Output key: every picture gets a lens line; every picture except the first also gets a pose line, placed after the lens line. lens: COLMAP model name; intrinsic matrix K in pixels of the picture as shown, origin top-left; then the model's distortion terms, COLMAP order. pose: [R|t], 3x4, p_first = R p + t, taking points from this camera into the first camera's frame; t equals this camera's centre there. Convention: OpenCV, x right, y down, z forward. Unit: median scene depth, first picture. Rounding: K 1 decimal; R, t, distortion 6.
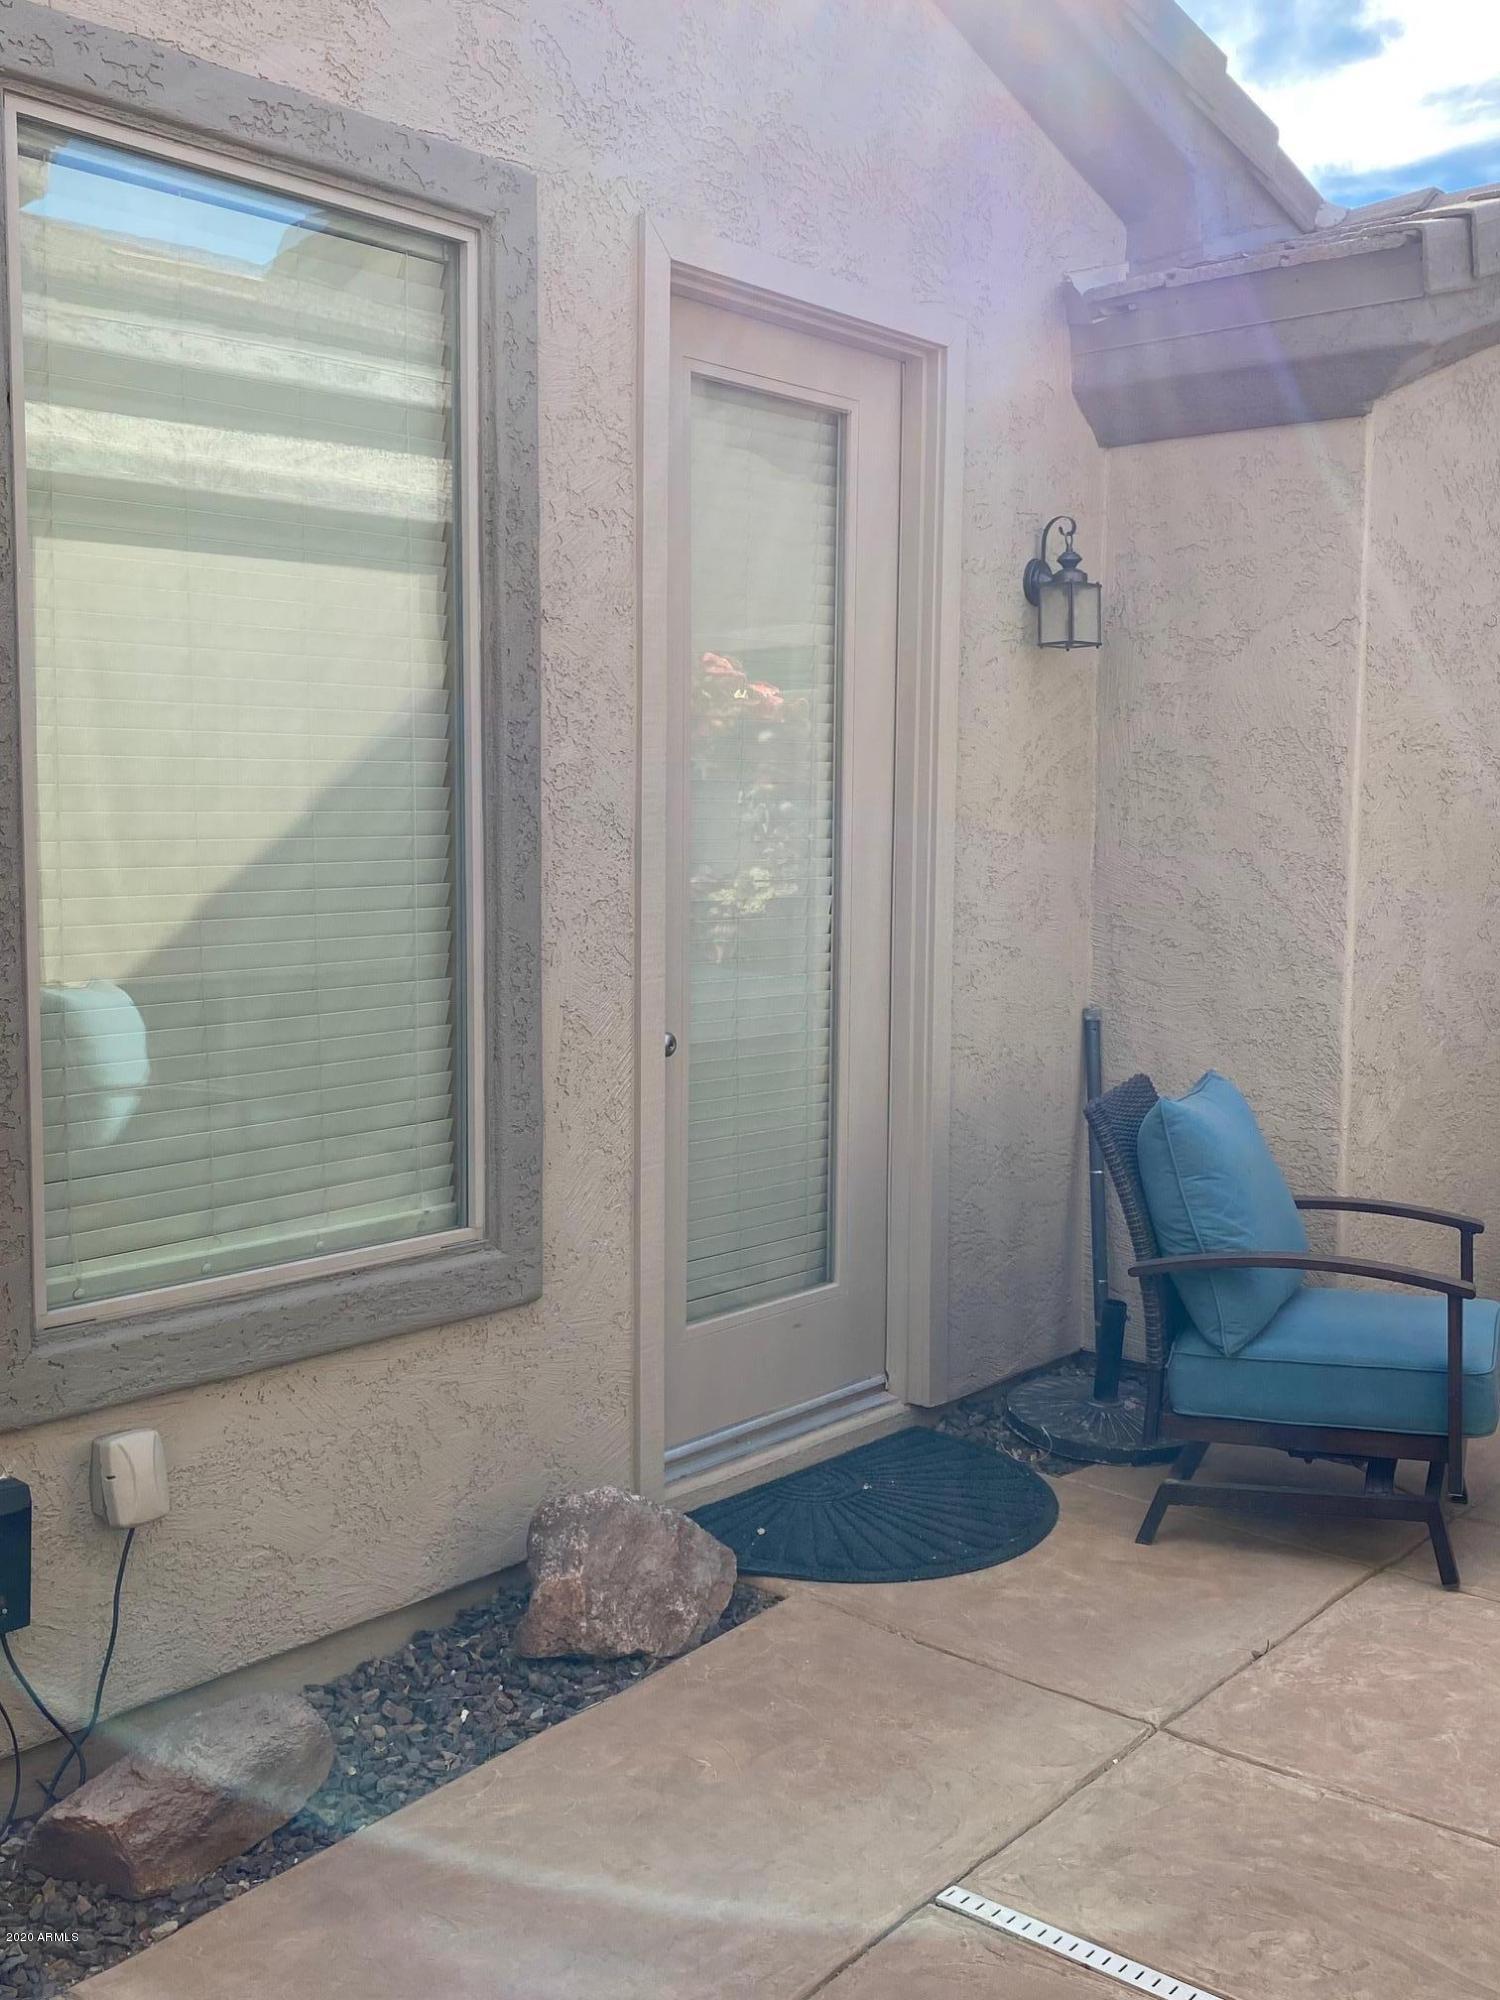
lens RADIAL K [[2027.7, 0, 767.4], [0, 2027.7, 989.1], [0, 0, 1]] dist [0.023320, 0.000000]
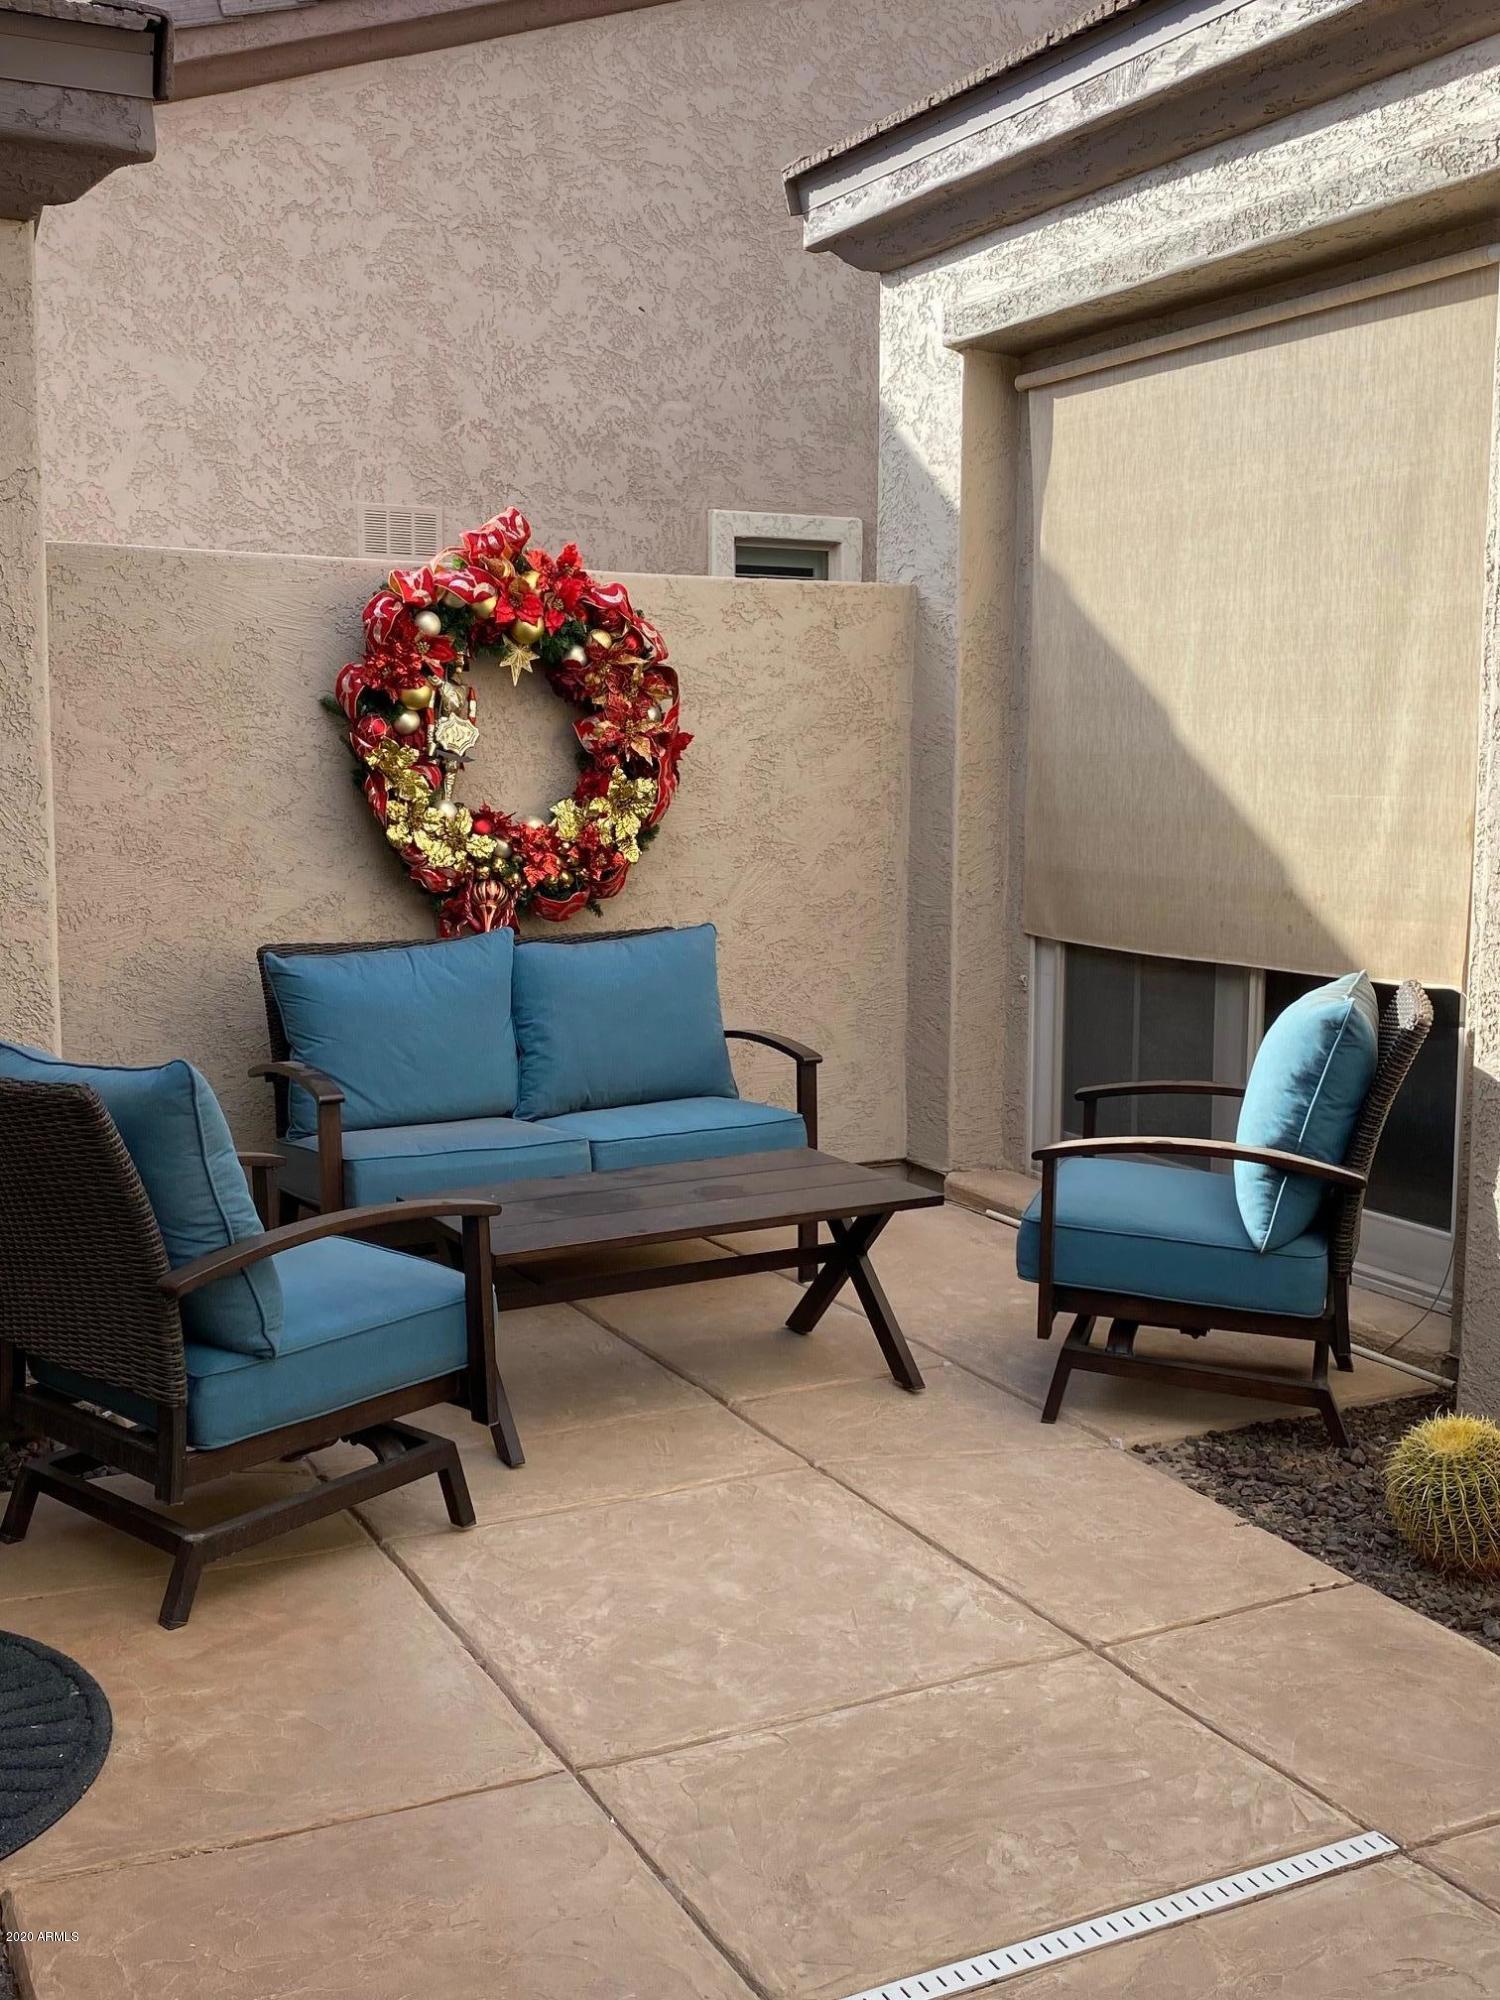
lens RADIAL K [[2027.7, 0, 721.1], [0, 2027.7, 981.6], [0, 0, 1]] dist [0.023320, 0.000000]
pose [[0.394500, -0.110363, 0.912244, -0.469323], [0.083258, 0.992971, 0.084124, -0.028208], [-0.915116, 0.042764, 0.400915, 0.525763]]
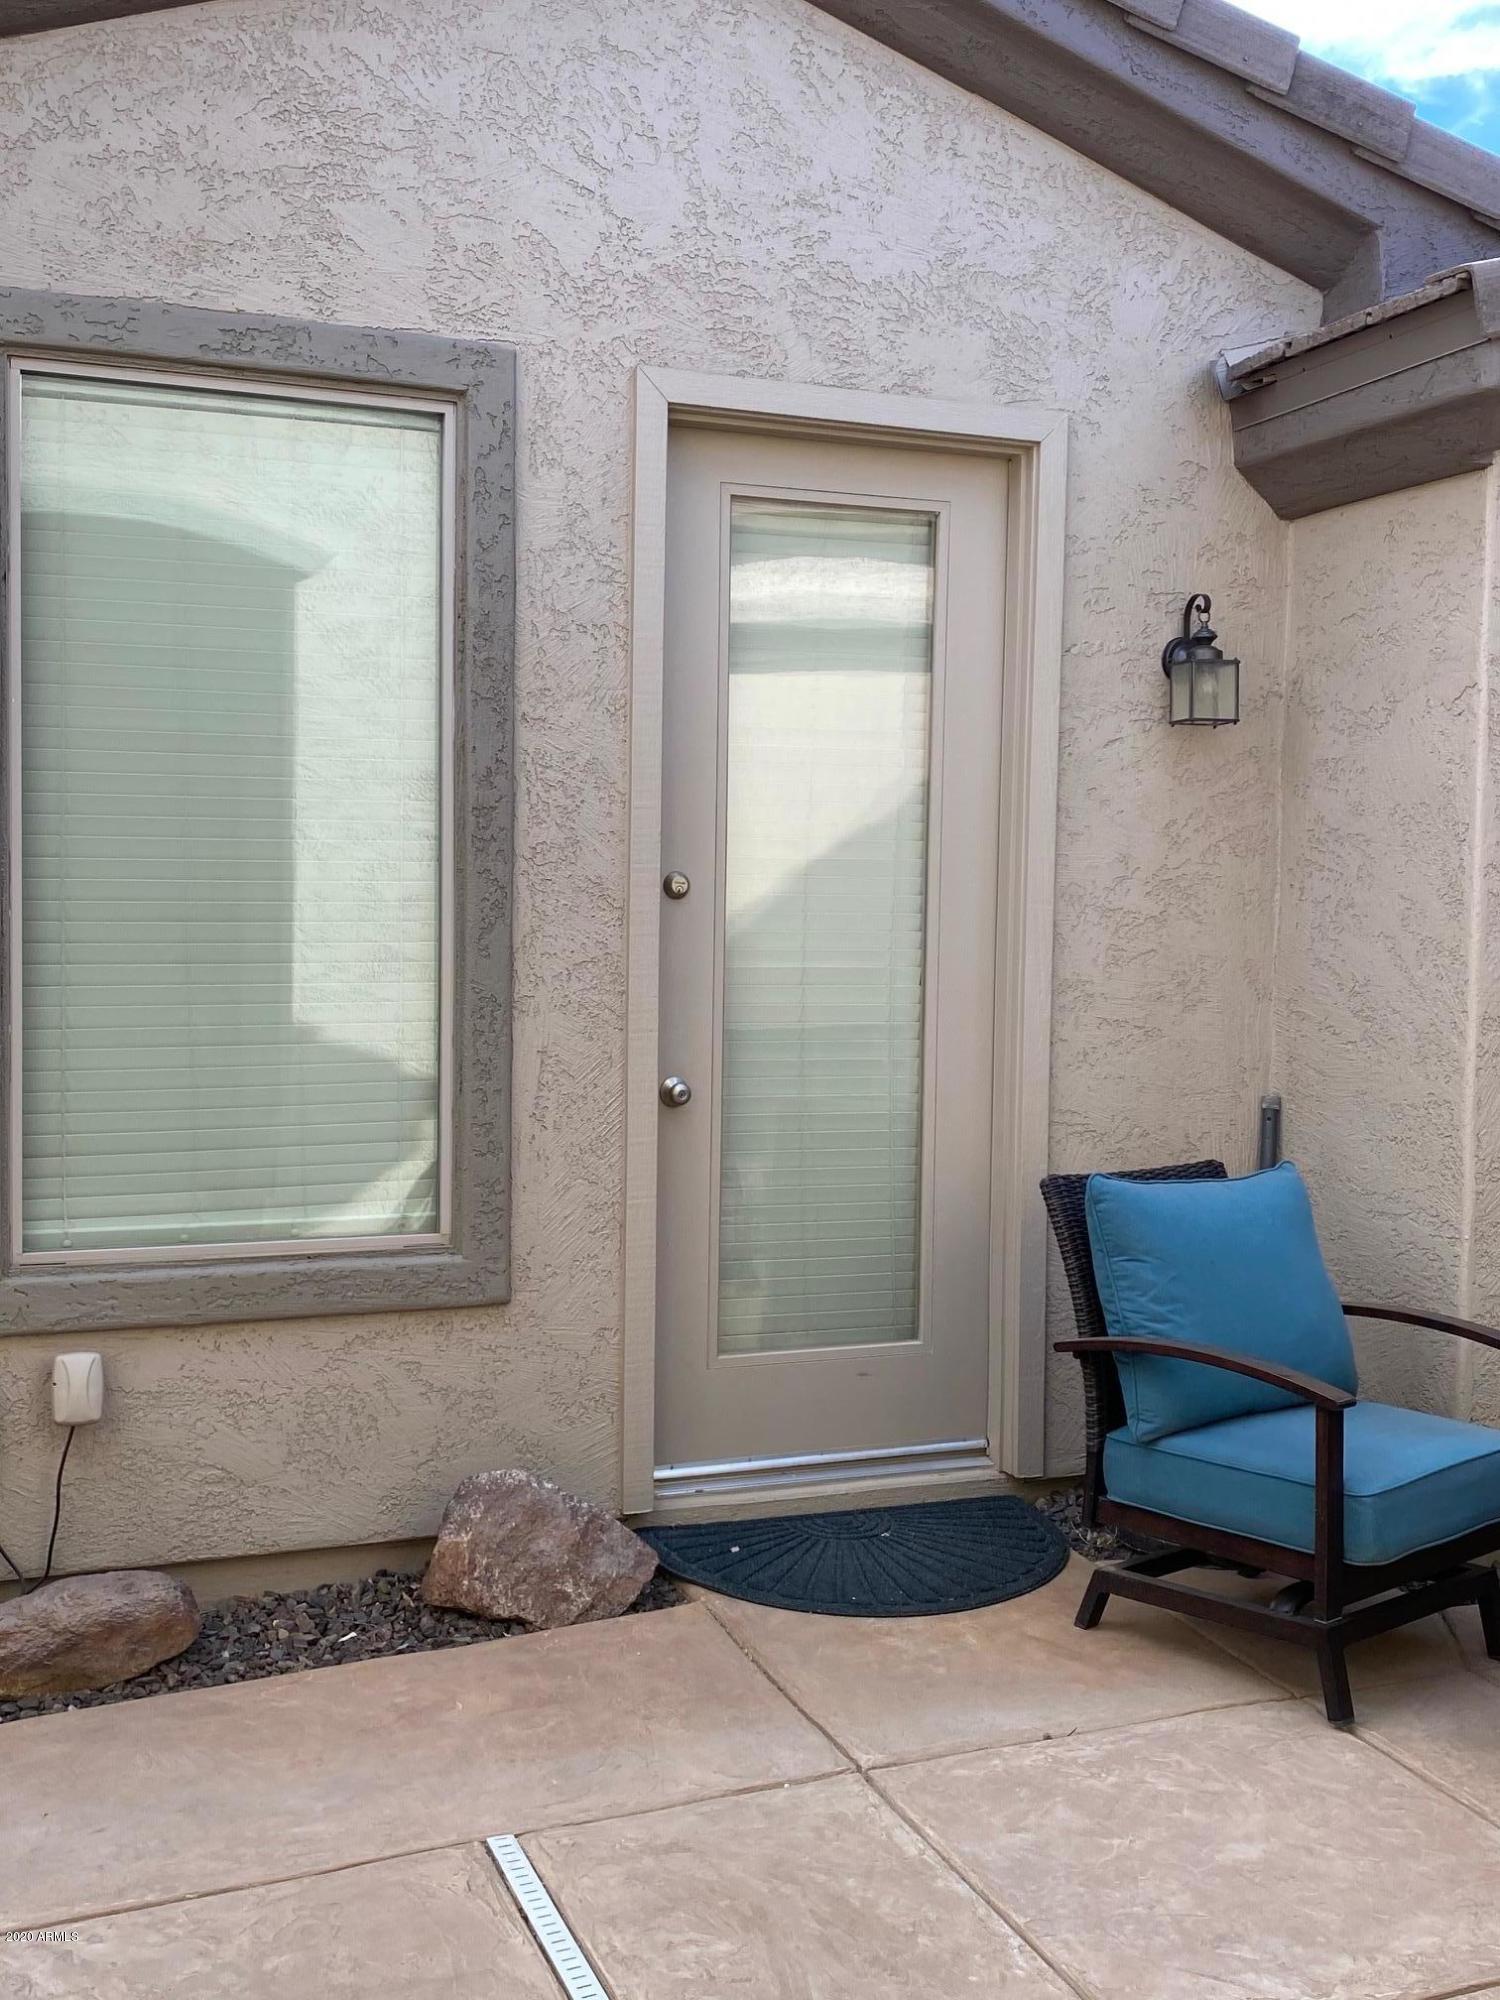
lens RADIAL K [[2027.7, 0, 738.4], [0, 2027.7, 992.3], [0, 0, 1]] dist [0.023320, 0.000000]
pose [[0.873975, 0.032139, -0.484908, 0.559185], [-0.052788, 0.998185, -0.028985, 0.002195], [0.483096, 0.050929, 0.874085, 0.043467]]
